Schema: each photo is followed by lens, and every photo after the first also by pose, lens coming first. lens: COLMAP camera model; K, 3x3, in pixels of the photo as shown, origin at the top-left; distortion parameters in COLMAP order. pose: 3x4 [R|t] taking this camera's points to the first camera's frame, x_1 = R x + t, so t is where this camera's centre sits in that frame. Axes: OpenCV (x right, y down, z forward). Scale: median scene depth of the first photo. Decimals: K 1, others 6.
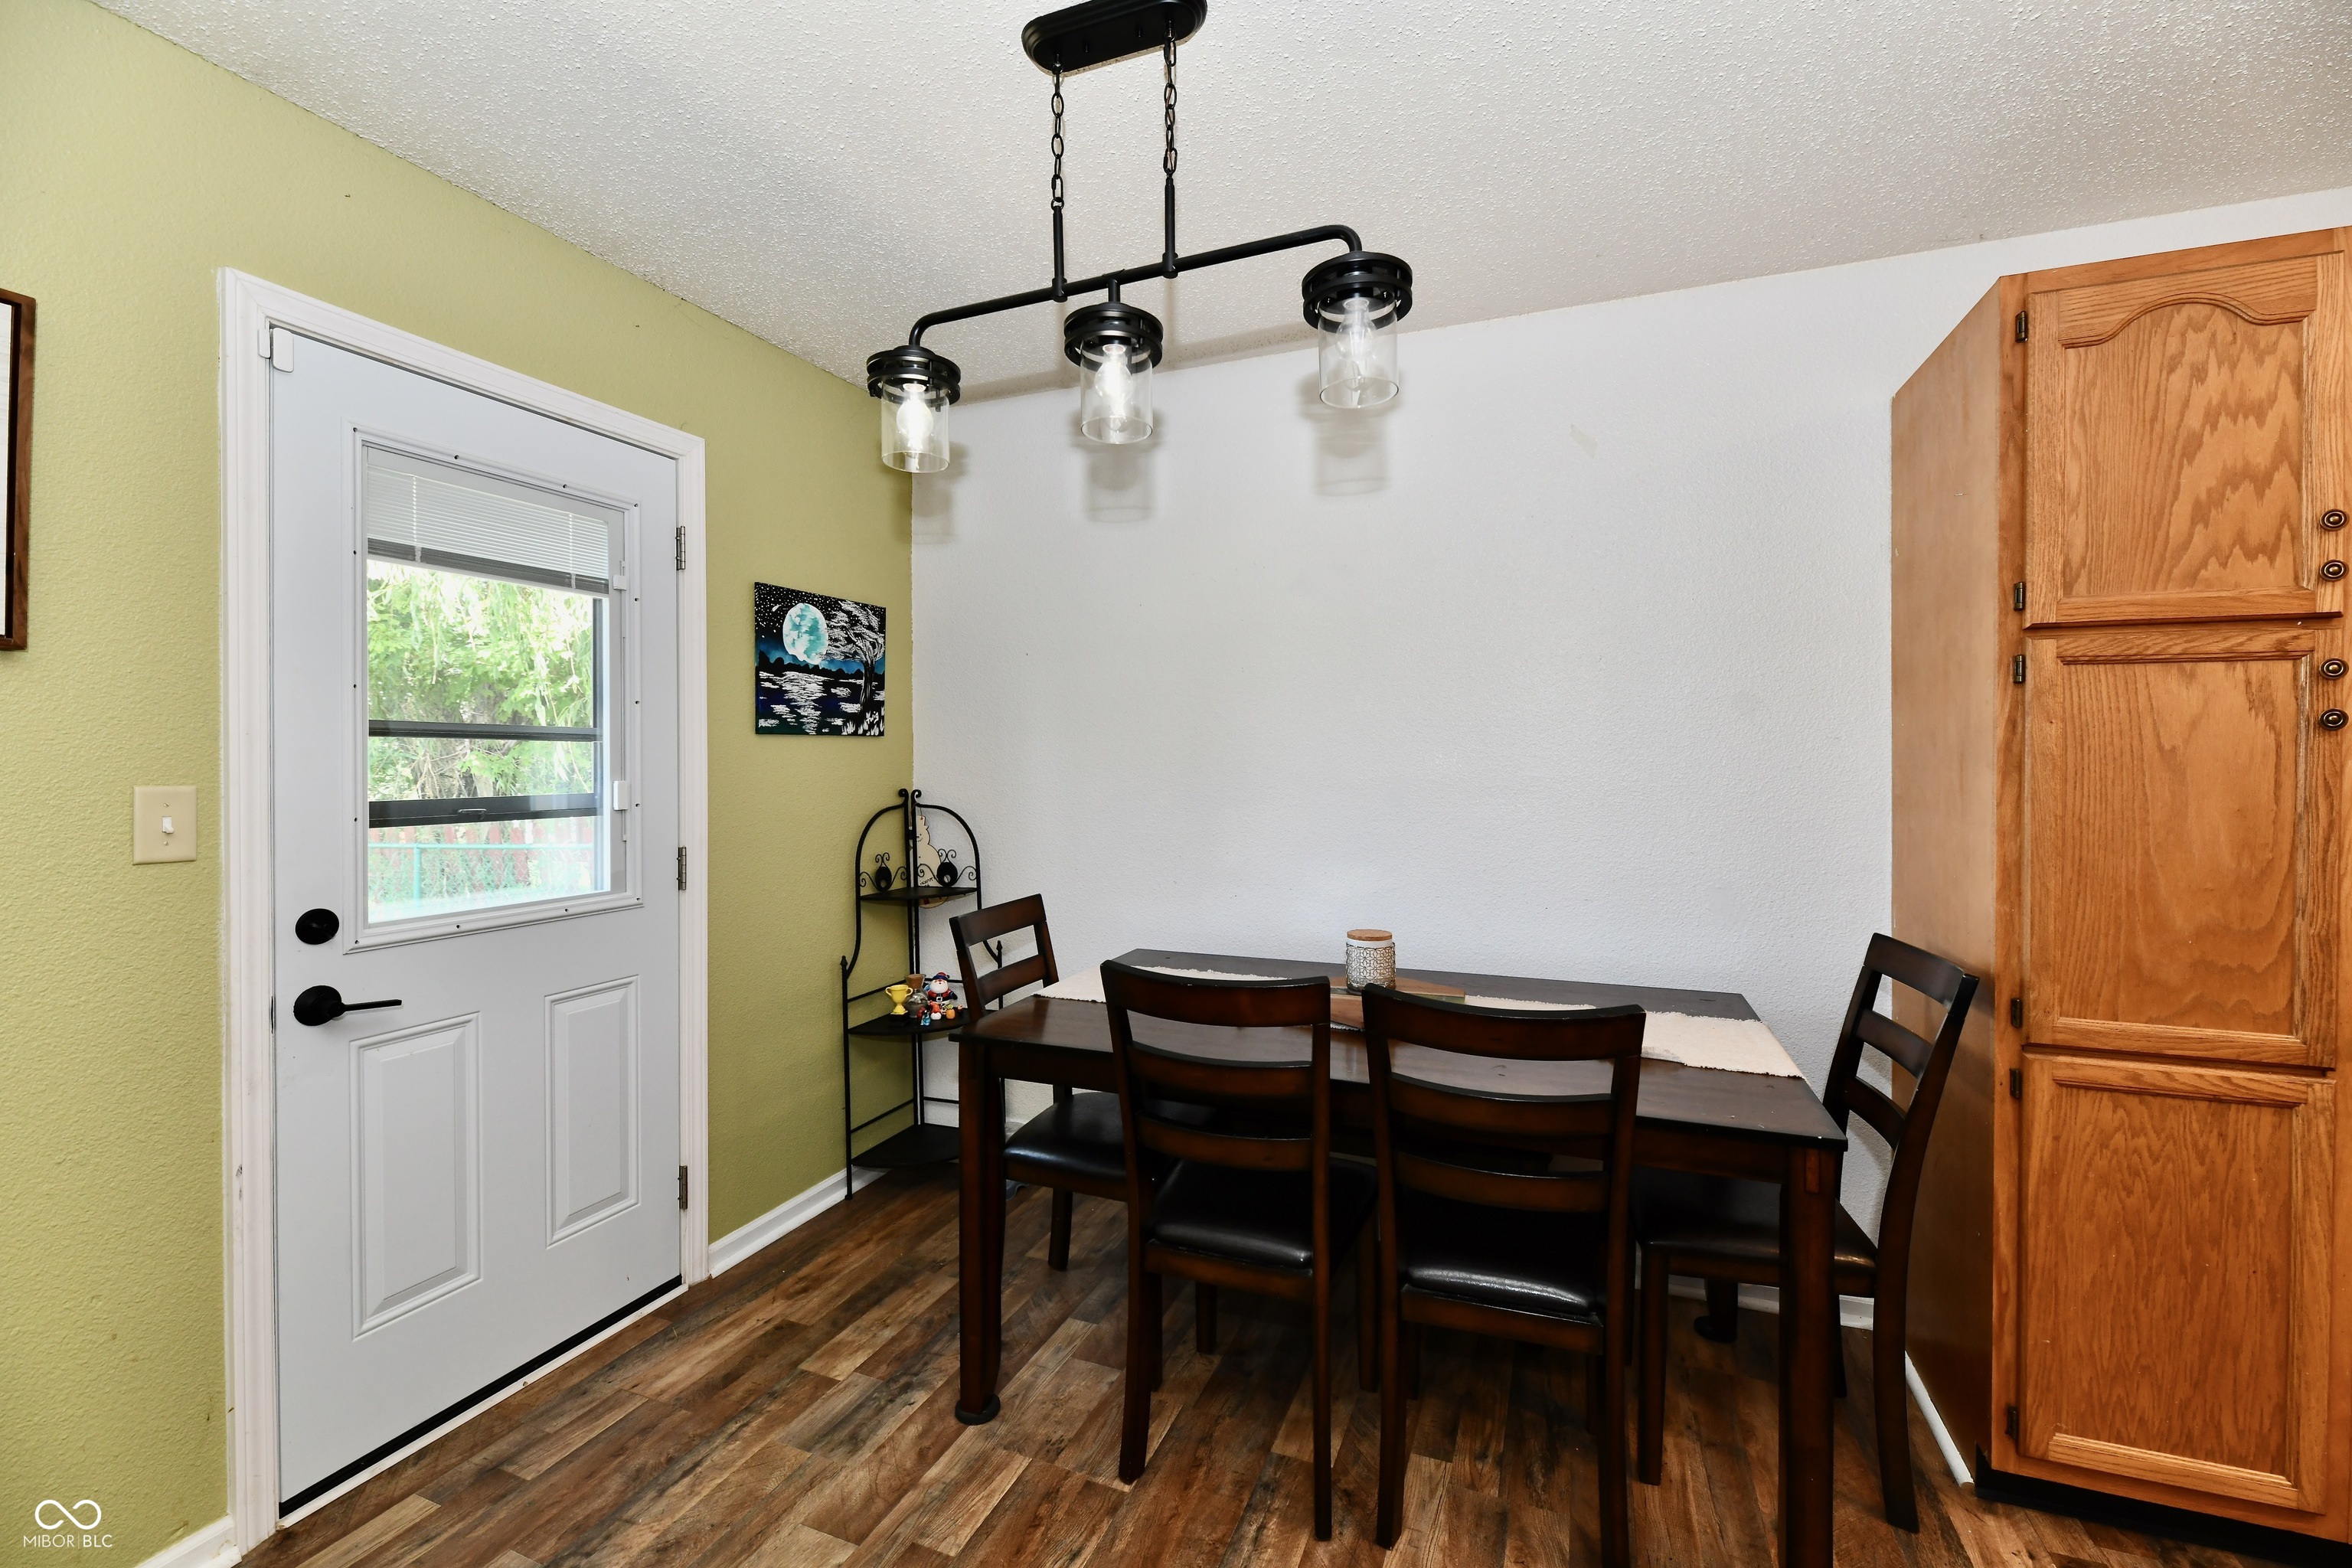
lens RADIAL K [[974.1, 0, 1188.4], [0, 974.1, 760.6], [0, 0, 1]] dist [-0.001618, -0.003268]
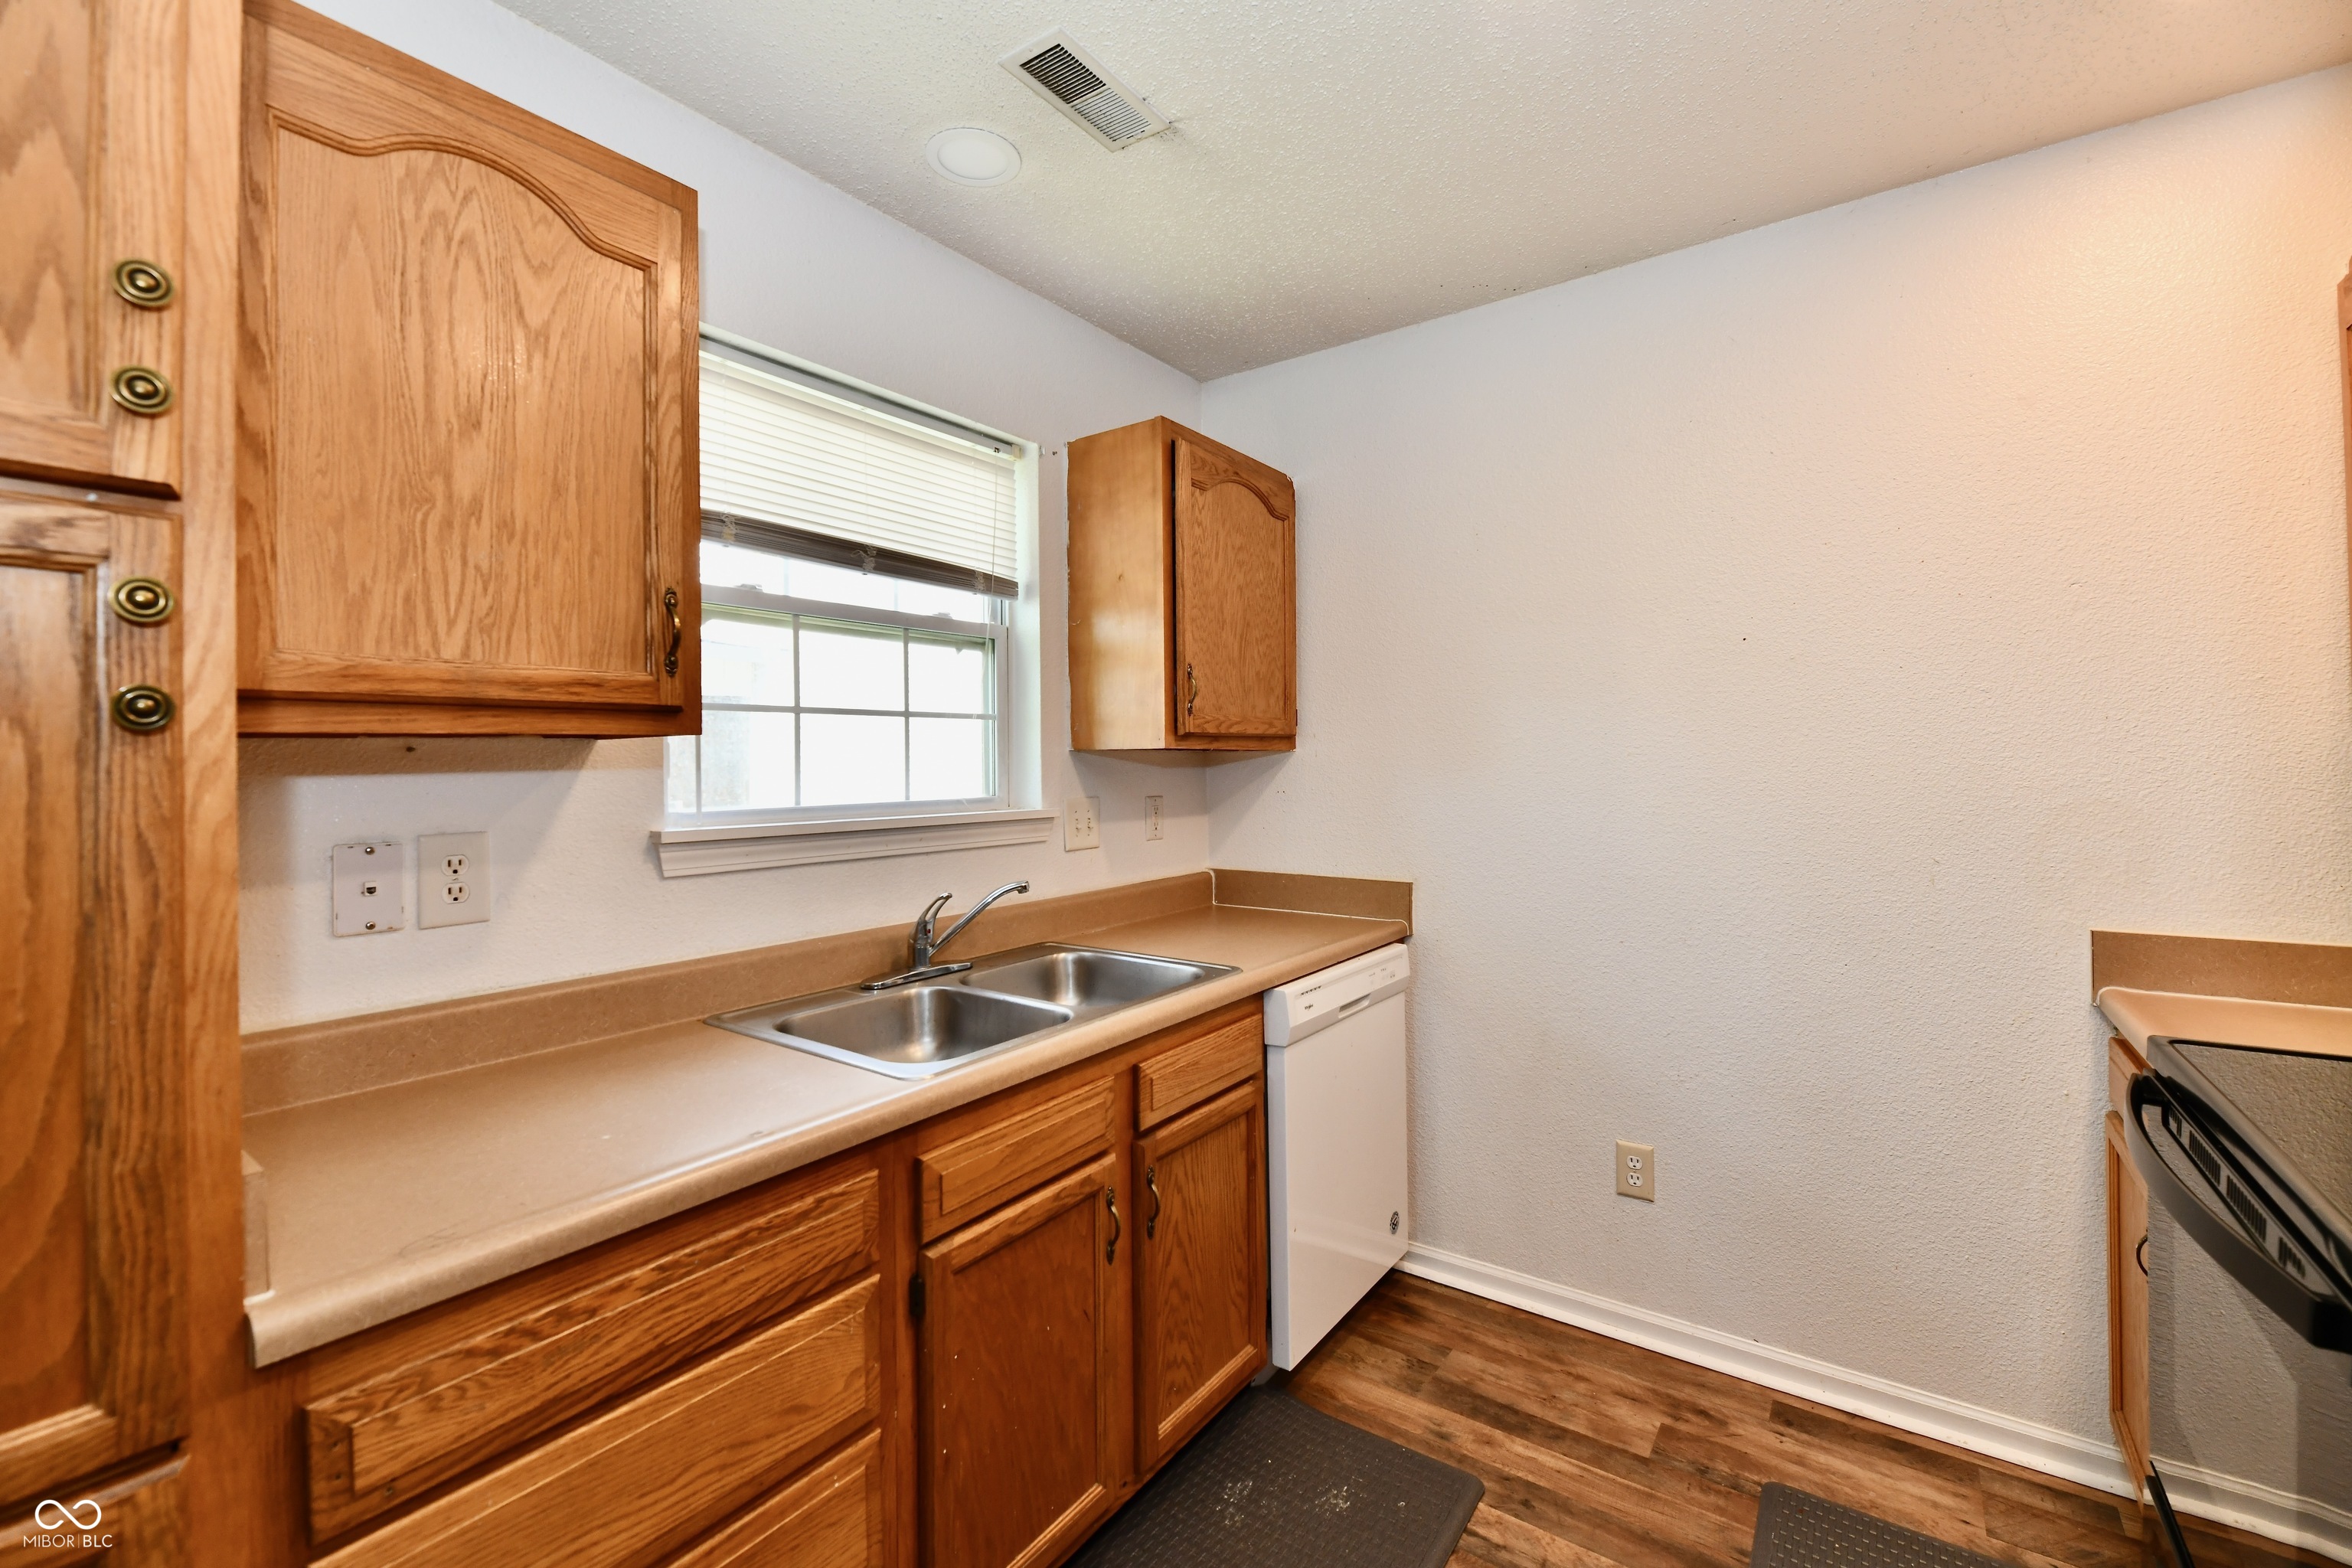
lens RADIAL K [[974.1, 0, 1188.4], [0, 974.1, 760.6], [0, 0, 1]] dist [-0.001618, -0.003268]
pose [[0.235684, 0.001911, 0.971828, 0.765320], [0.015931, 0.999856, -0.005829, -0.005908], [-0.971699, 0.016856, 0.235620, 0.359356]]
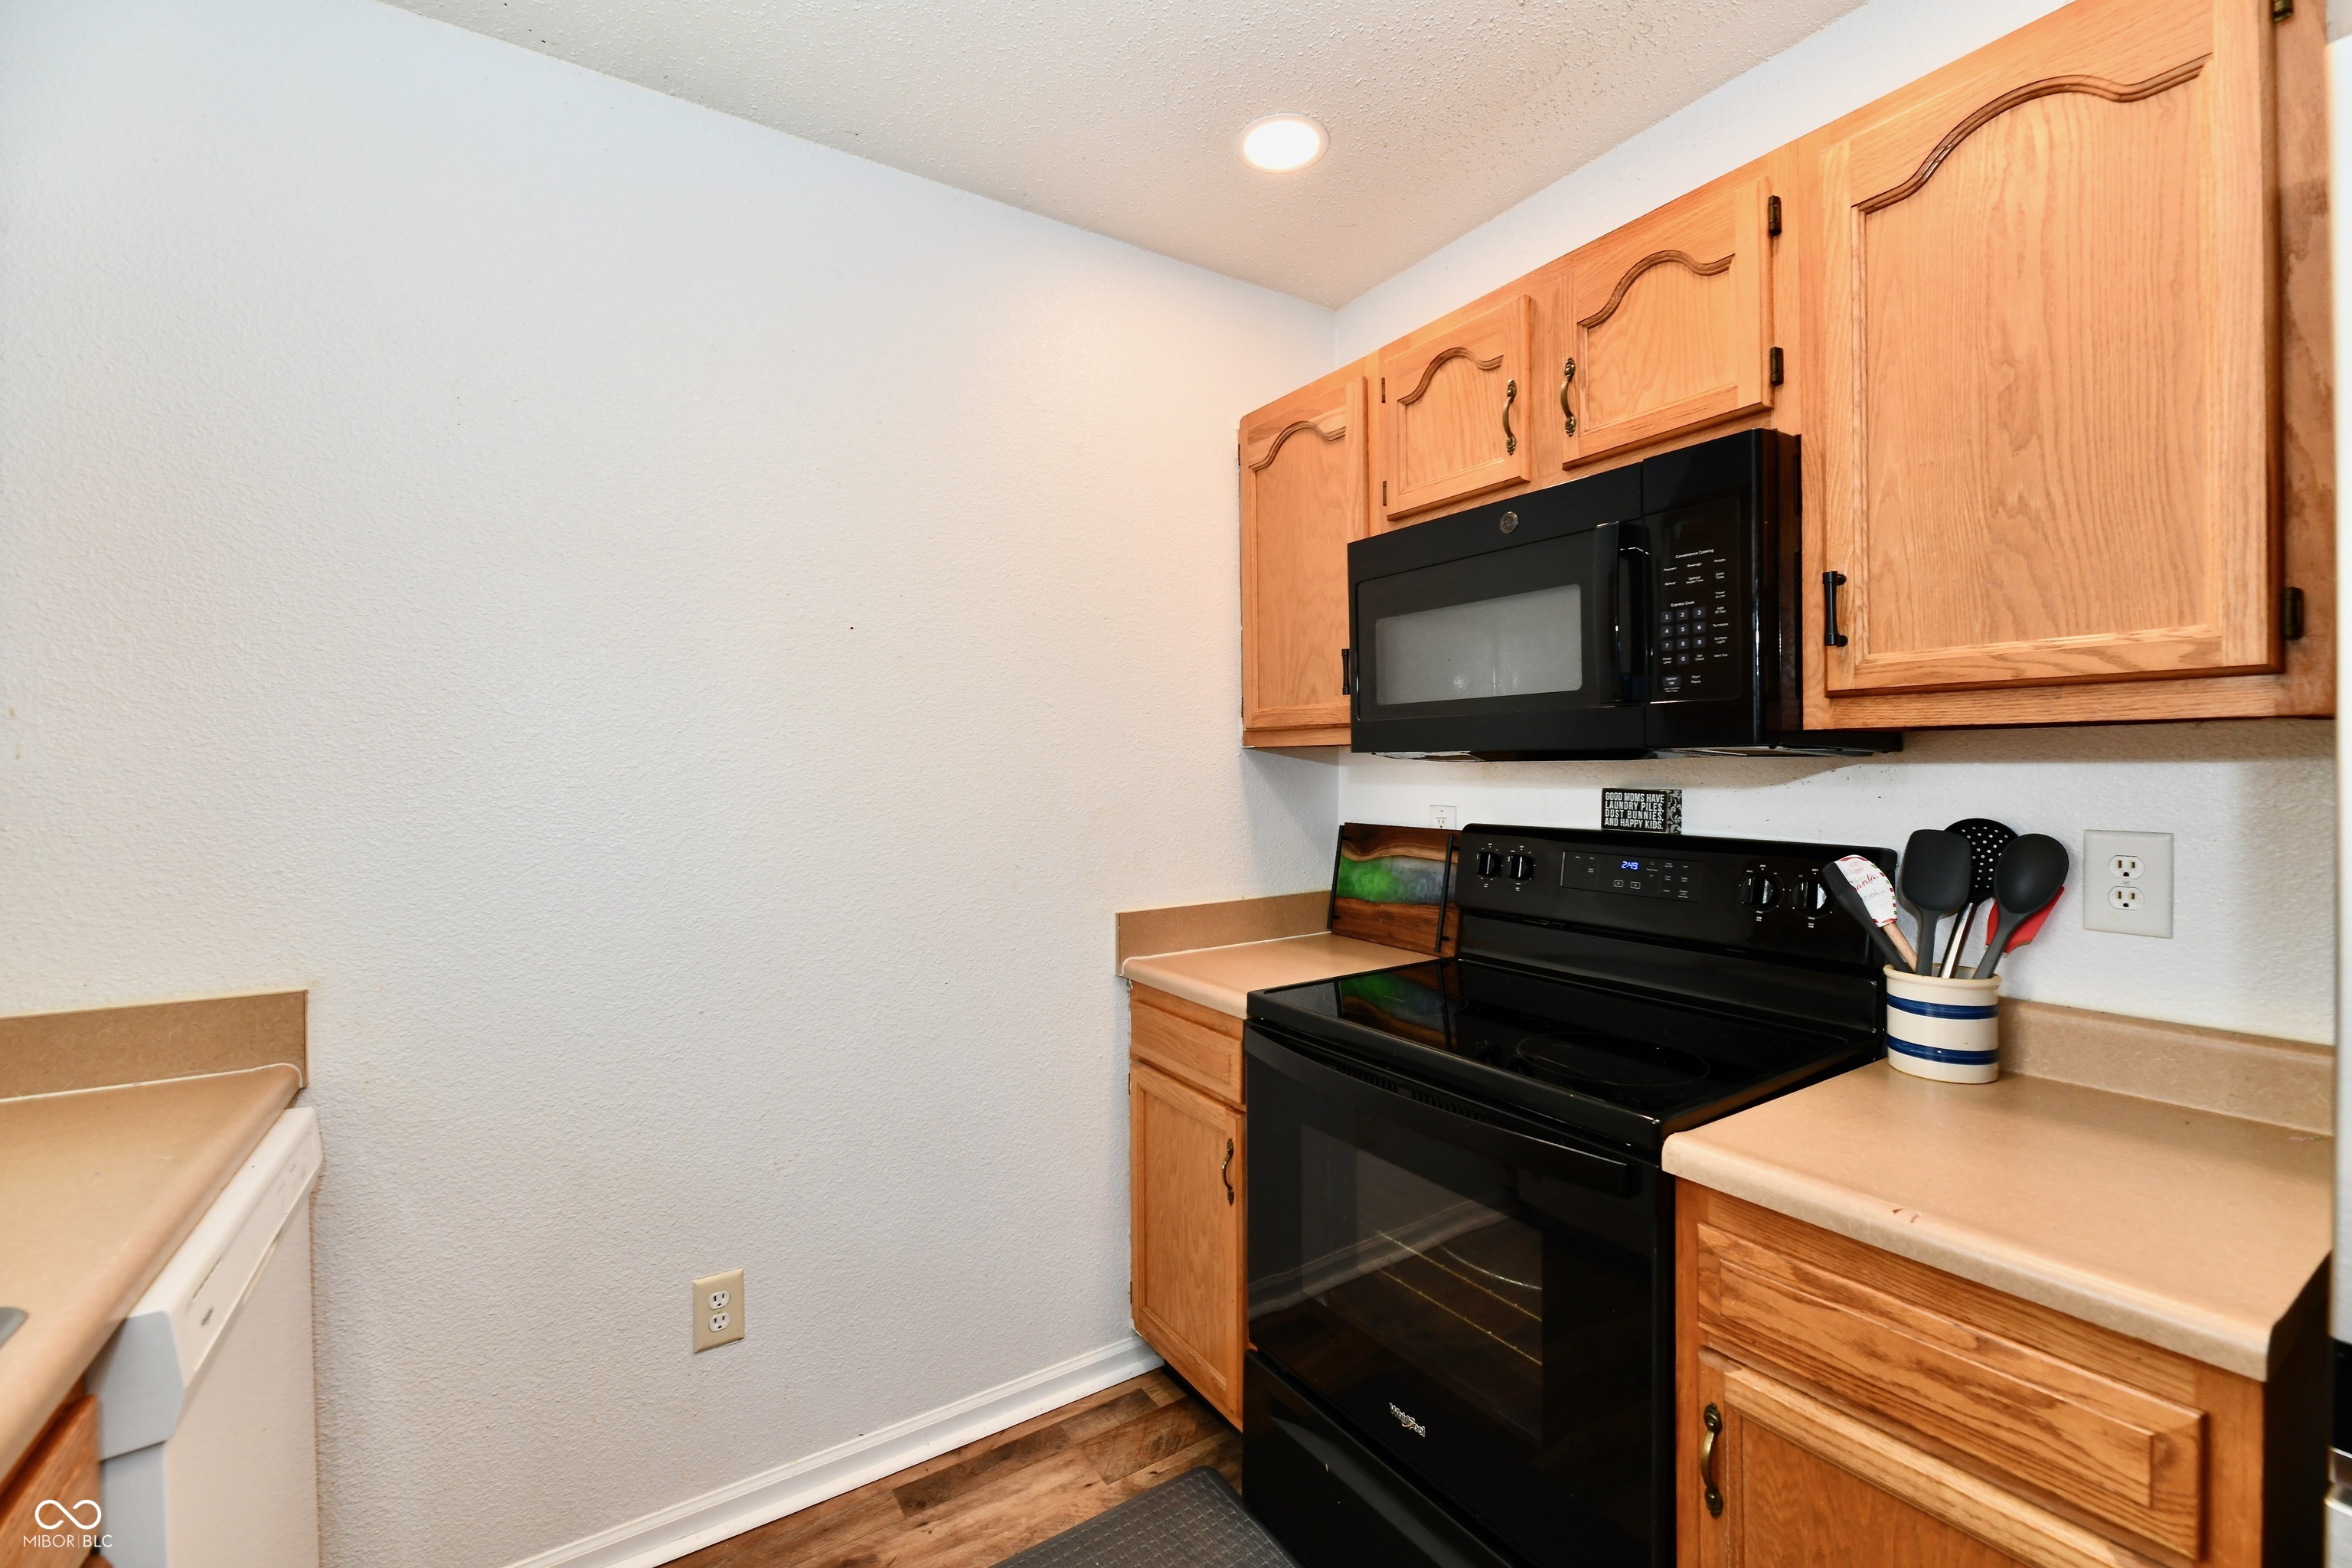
lens RADIAL K [[969.7, 0, 1187.3], [0, 969.7, 768.5], [0, 0, 1]] dist [-0.001100, -0.003340]
pose [[-0.823880, 0.004435, 0.566746, 1.246207], [0.011303, 0.999899, 0.008607, -0.008054], [-0.566651, 0.013497, -0.823847, 0.641302]]
